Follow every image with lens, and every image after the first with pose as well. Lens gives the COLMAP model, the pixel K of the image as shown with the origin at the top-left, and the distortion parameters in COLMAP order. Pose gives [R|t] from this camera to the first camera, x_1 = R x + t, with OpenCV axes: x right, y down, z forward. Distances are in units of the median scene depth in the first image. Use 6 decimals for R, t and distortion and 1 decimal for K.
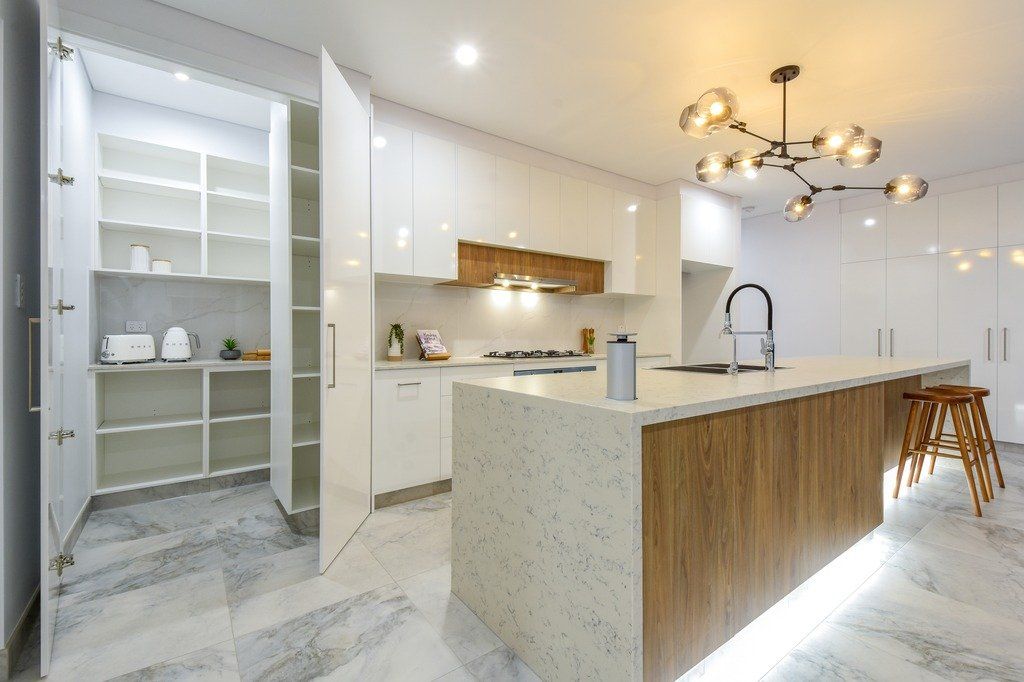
lens RADIAL K [[444.9, 0, 505.4], [0, 444.9, 337.6], [0, 0, 1]] dist [0.025992, -0.000270]
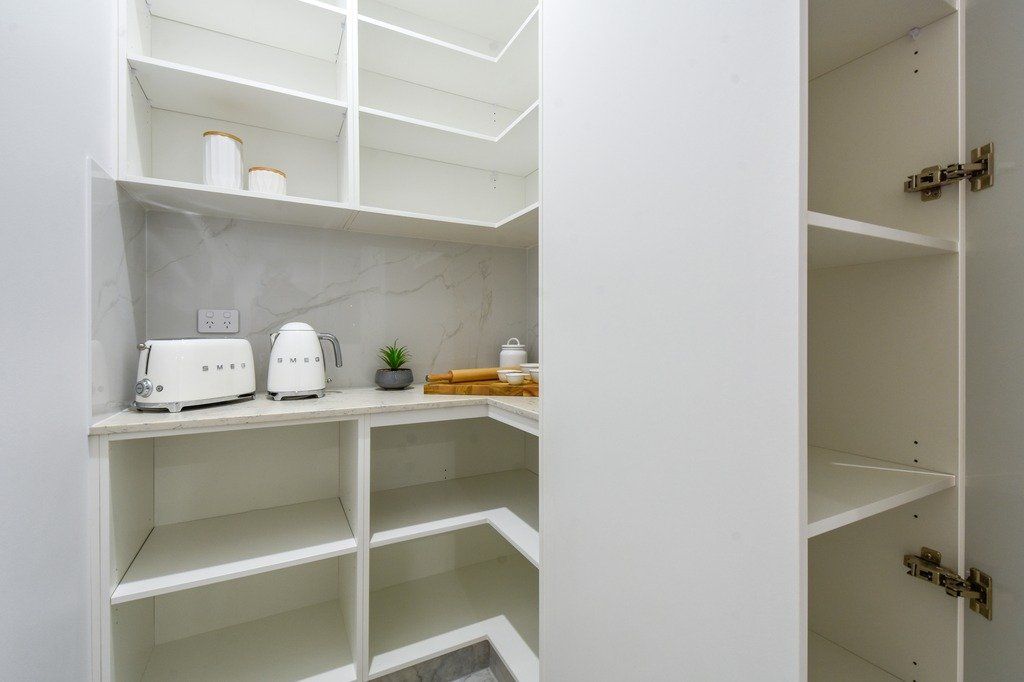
lens RADIAL K [[444.9, 0, 517.0], [0, 444.9, 336.7], [0, 0, 1]] dist [0.025992, -0.000270]
pose [[0.991128, -0.002443, -0.132889, -0.459956], [0.001829, 0.999987, -0.004746, -0.005834], [0.132899, 0.004461, 0.991120, 0.595367]]
